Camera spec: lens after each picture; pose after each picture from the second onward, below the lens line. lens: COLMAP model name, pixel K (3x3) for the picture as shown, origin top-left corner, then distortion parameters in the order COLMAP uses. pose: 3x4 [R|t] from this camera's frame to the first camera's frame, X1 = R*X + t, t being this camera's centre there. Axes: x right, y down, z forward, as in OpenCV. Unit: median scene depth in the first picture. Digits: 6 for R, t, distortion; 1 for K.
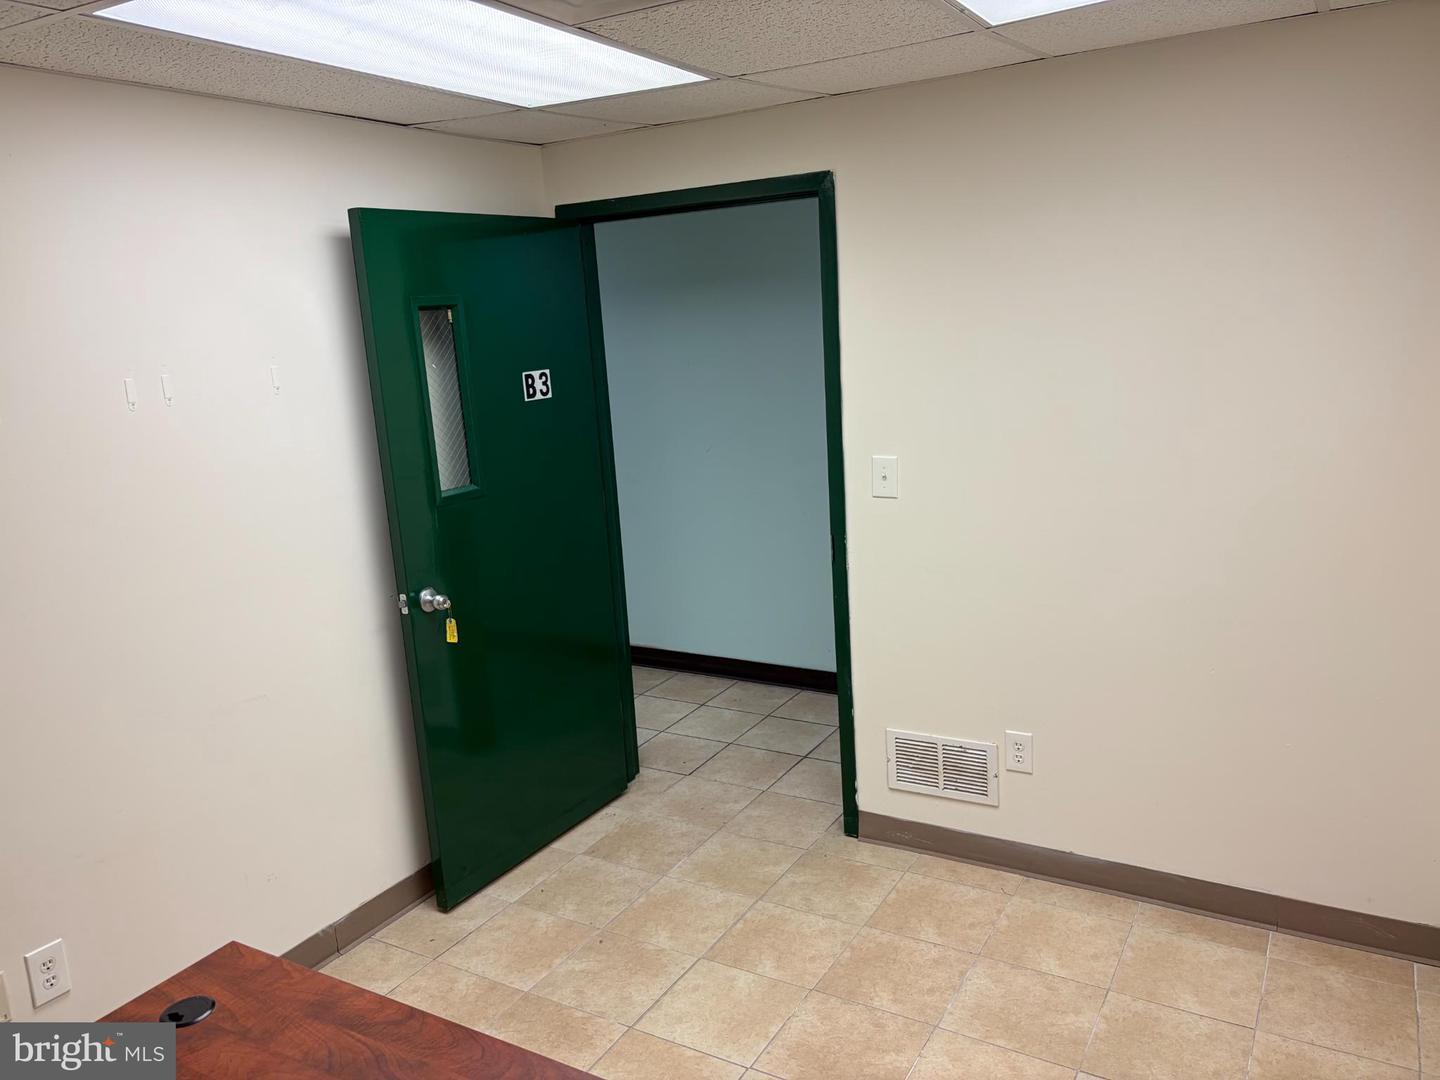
lens RADIAL K [[1116.7, 0, 720.0], [0, 1116.7, 540.0], [0, 0, 1]] dist [0.004848, 0.002824]
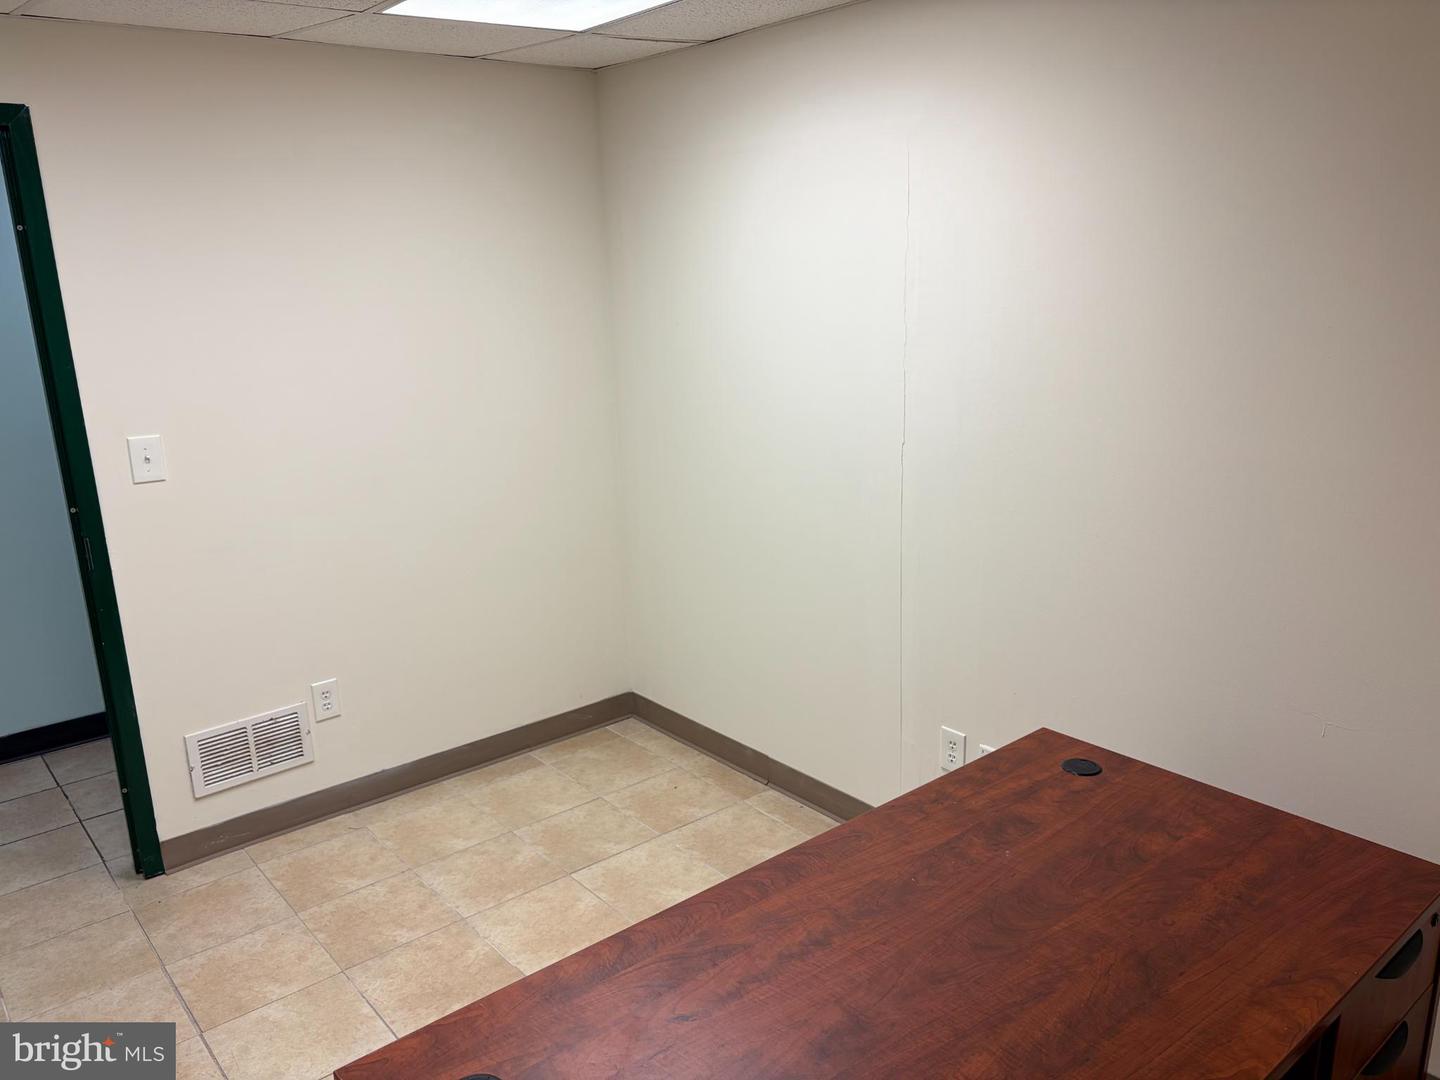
lens RADIAL K [[1092.2, 0, 725.3], [0, 1092.2, 547.2], [0, 0, 1]] dist [0.036768, -0.000876]
pose [[0.332918, -0.195772, 0.922409, -0.532085], [0.205551, 0.969753, 0.131633, -0.008817], [-0.920280, 0.145779, 0.363089, 0.256537]]
